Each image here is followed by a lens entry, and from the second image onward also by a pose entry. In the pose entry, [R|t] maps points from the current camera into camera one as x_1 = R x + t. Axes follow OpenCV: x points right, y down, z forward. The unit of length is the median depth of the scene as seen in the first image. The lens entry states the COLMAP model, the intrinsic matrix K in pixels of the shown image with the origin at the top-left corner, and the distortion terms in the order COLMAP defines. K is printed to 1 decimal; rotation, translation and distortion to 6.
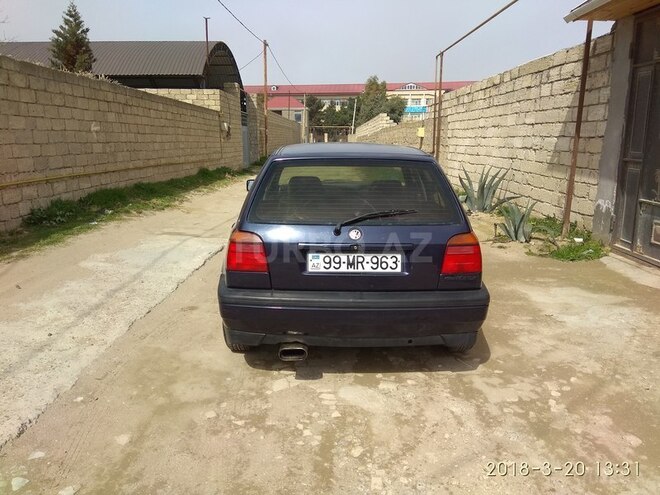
lens RADIAL K [[517.1, 0, 330.0], [0, 517.1, 247.5], [0, 0, 1]] dist [0.090225, -0.122612]
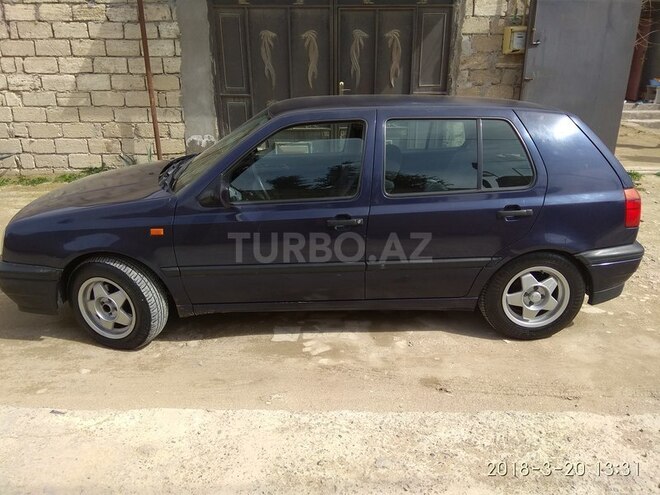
lens RADIAL K [[517.1, 0, 330.0], [0, 517.1, 247.5], [0, 0, 1]] dist [0.090225, -0.122612]
pose [[-0.040991, -0.350958, 0.935494, -0.658356], [0.205049, 0.913398, 0.351653, -0.234582], [-0.977893, 0.206236, 0.034522, 0.879546]]
